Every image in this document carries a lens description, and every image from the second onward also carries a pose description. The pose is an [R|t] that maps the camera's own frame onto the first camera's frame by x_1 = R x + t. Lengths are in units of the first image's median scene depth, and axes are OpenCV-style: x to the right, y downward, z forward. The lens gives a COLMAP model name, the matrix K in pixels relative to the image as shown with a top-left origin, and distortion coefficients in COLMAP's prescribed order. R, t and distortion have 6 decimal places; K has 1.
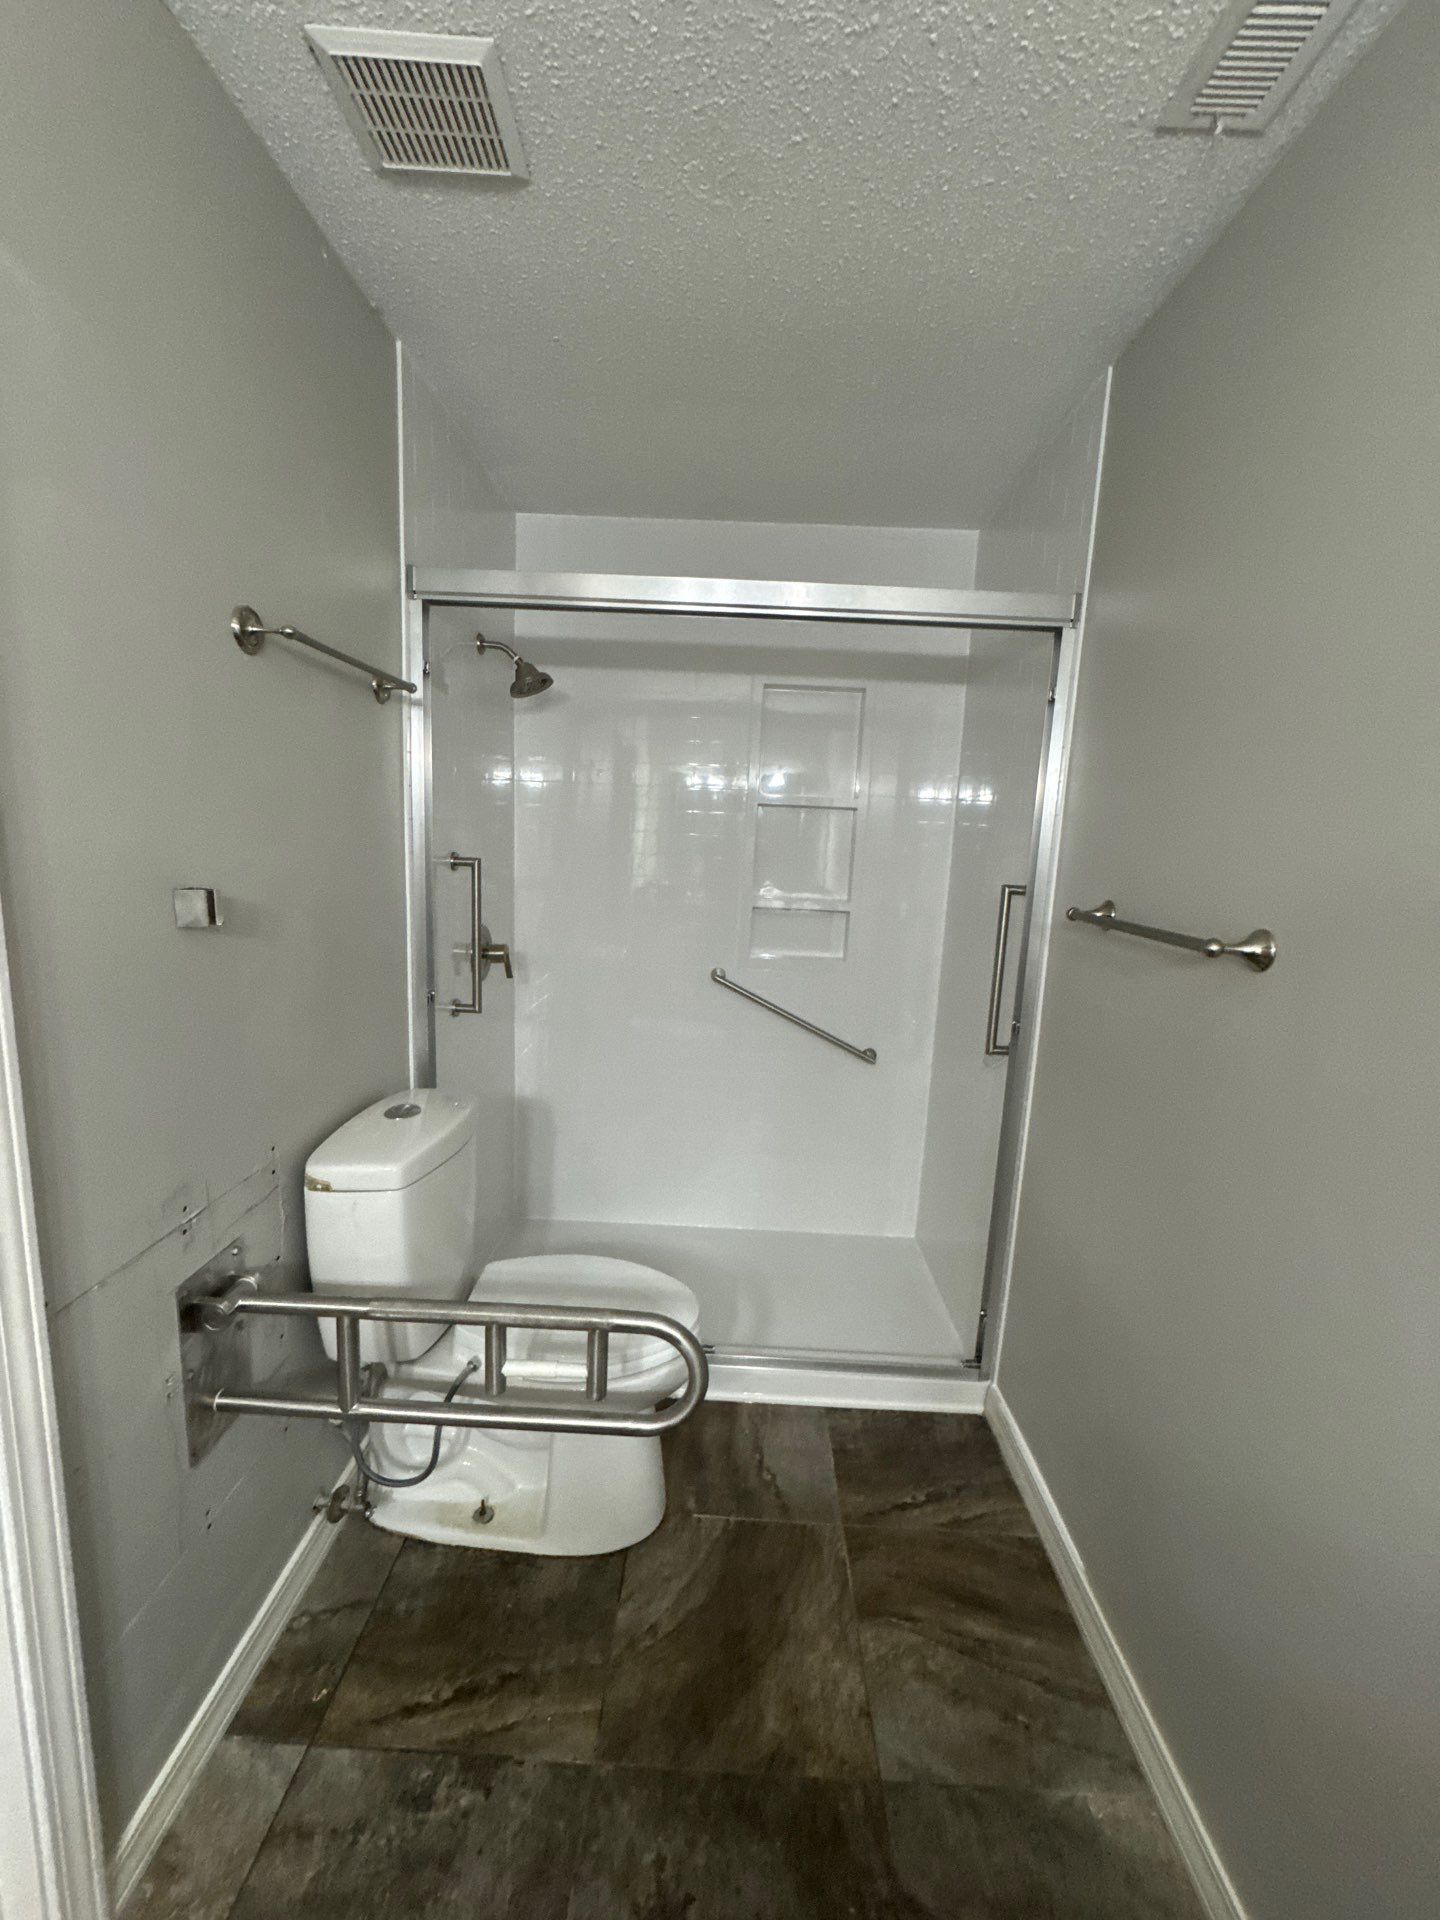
lens RADIAL K [[775.4, 0, 720.0], [0, 775.4, 960.0], [0, 0, 1]] dist [-0.000095, 0.000143]
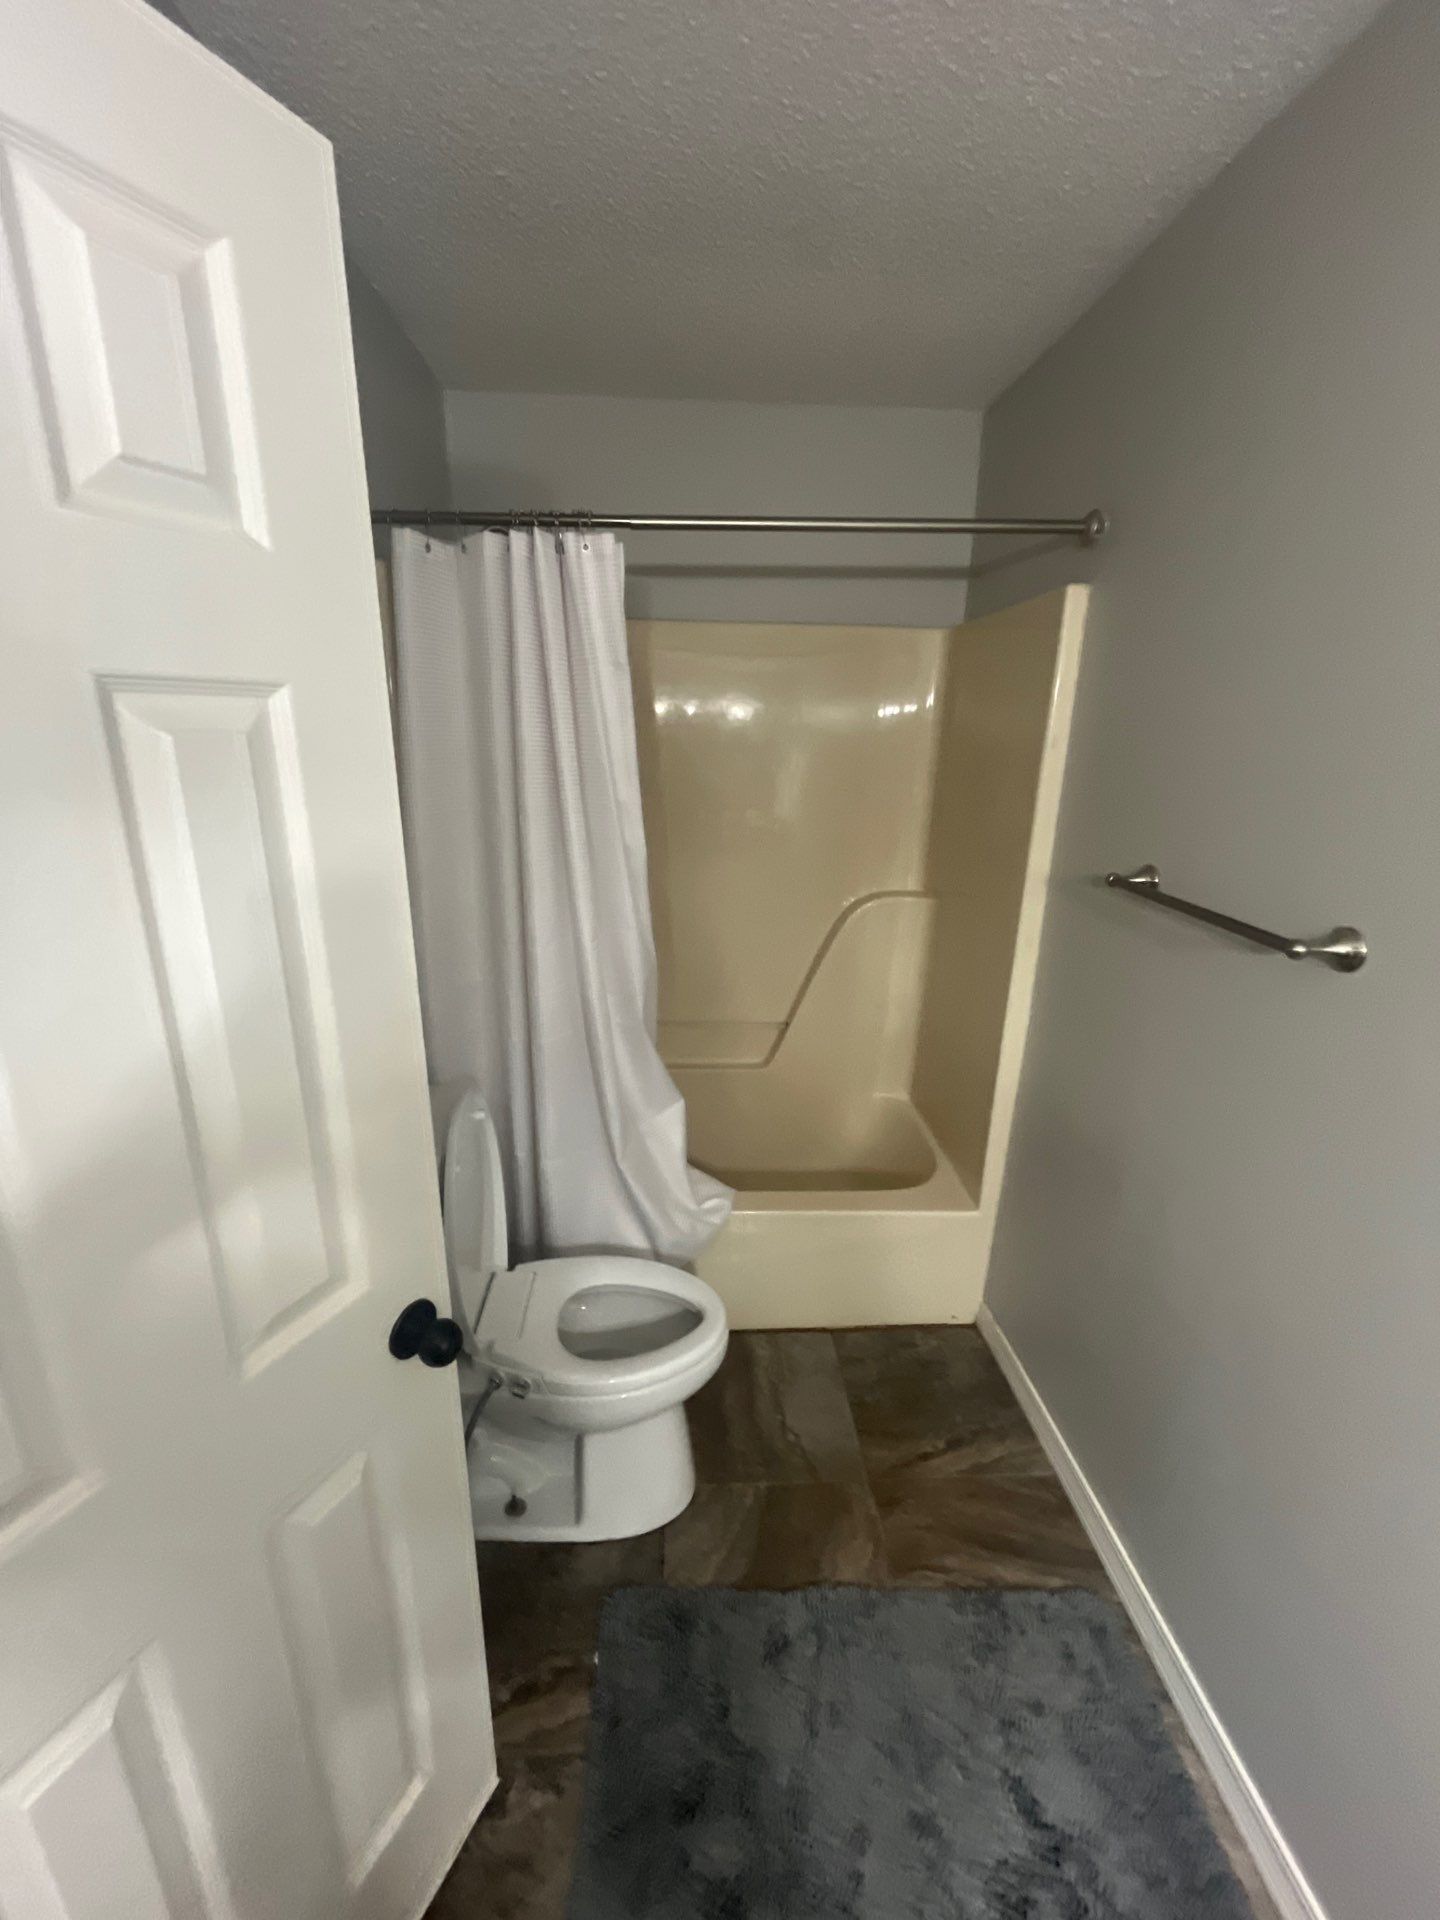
lens RADIAL K [[779.3, 0, 716.9], [0, 779.3, 959.2], [0, 0, 1]] dist [-0.001044, -0.000258]
pose [[0.996743, -0.050880, 0.062560, -0.061207], [0.041976, 0.989792, 0.136200, -0.087670], [-0.068851, -0.133130, 0.988704, 0.073013]]
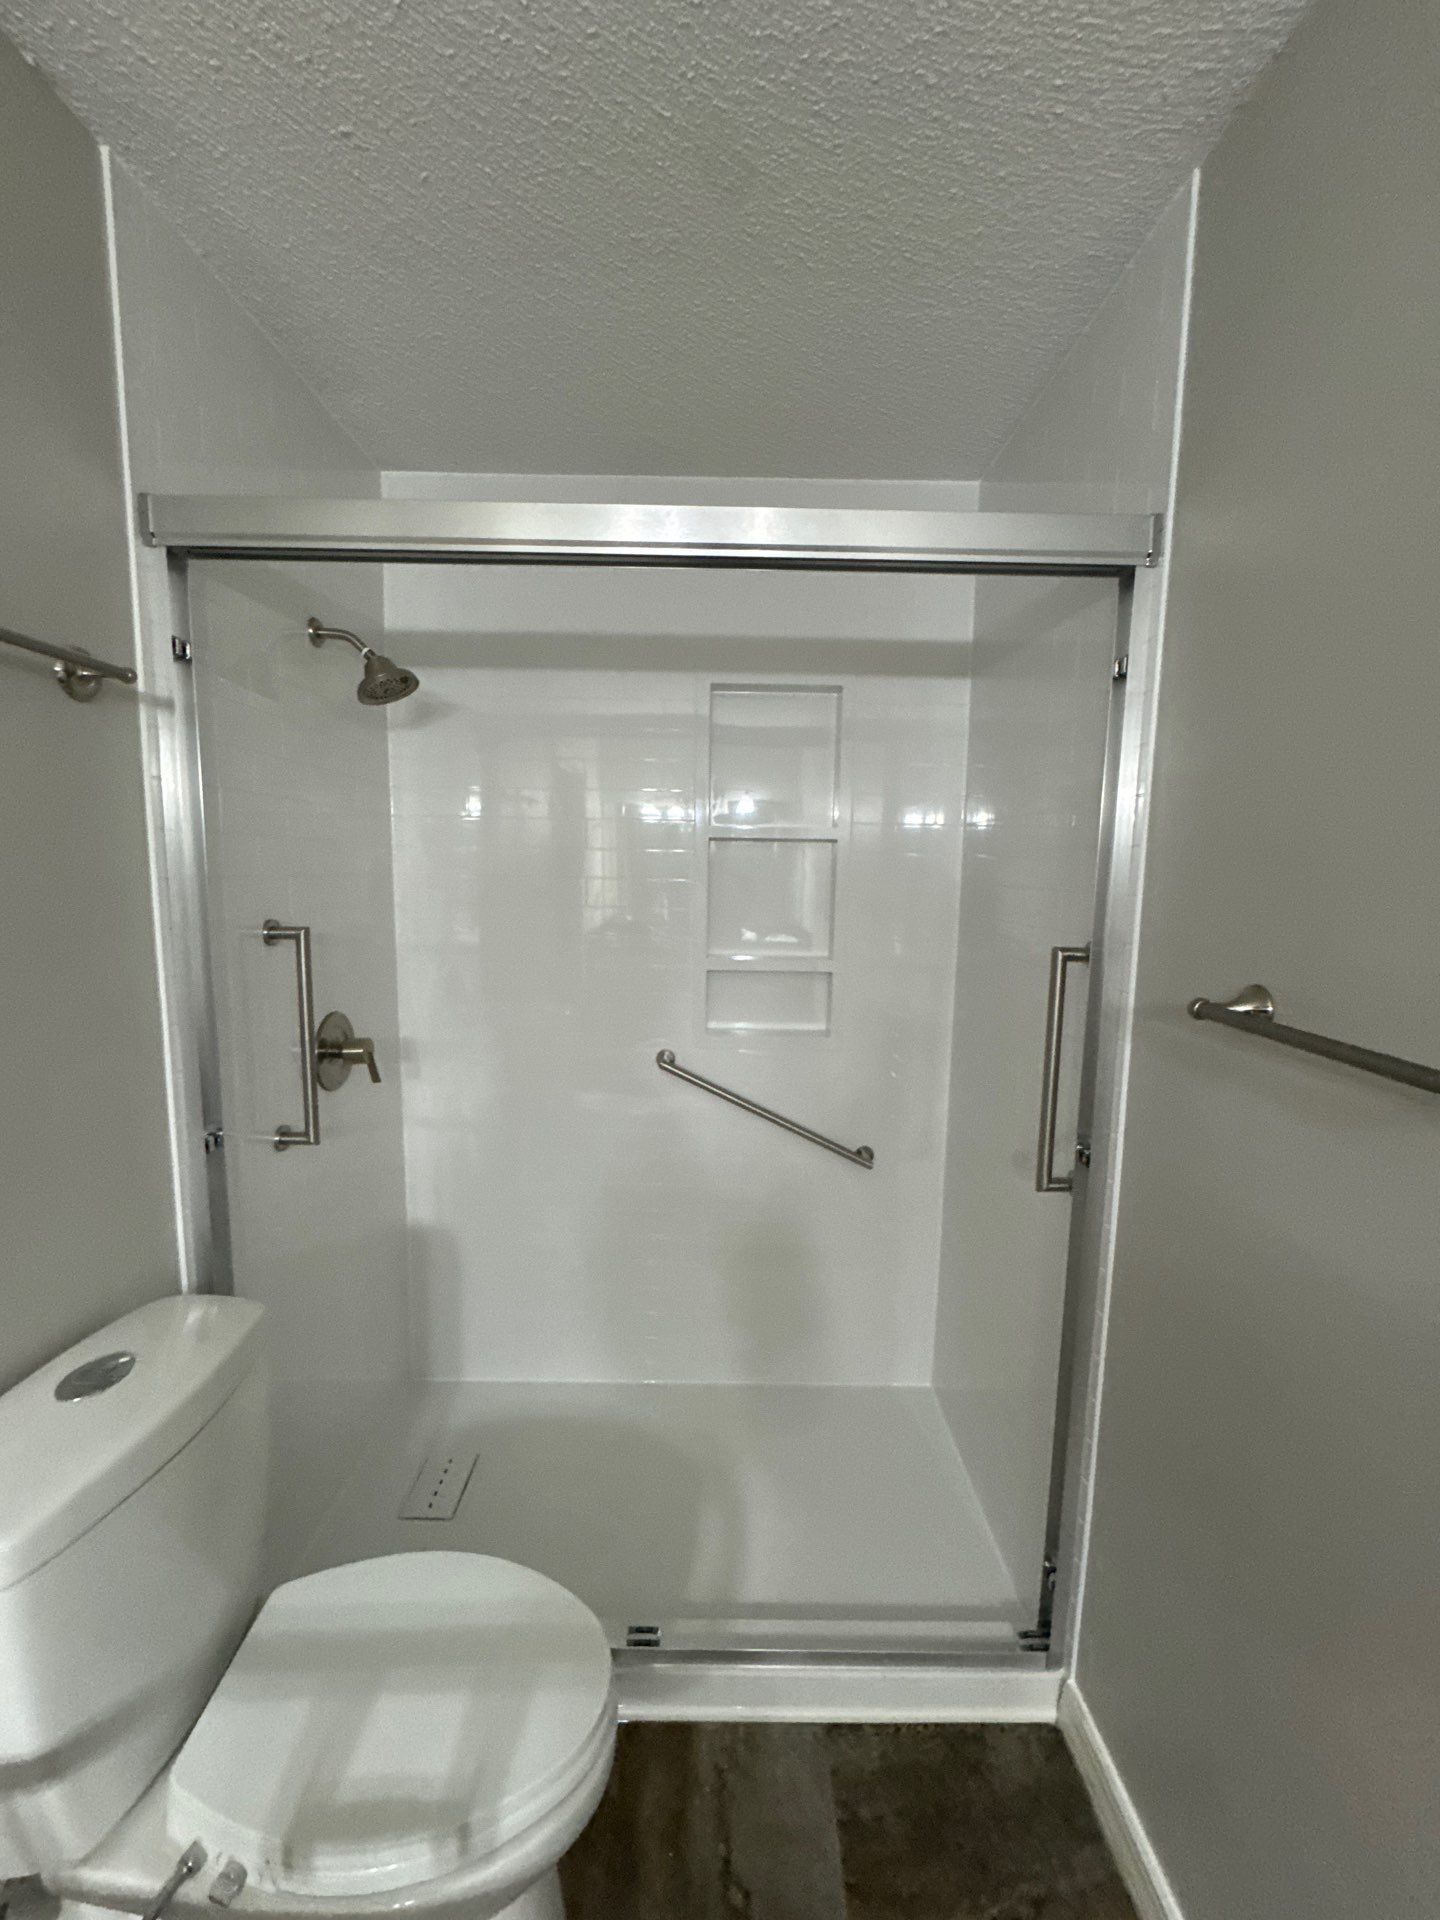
lens RADIAL K [[779.3, 0, 716.9], [0, 779.3, 959.2], [0, 0, 1]] dist [-0.001044, -0.000258]
pose [[0.999330, -0.031118, 0.019249, 0.050428], [0.031835, 0.998766, -0.038112, -0.066993], [-0.018039, 0.038699, 0.999088, 0.303547]]
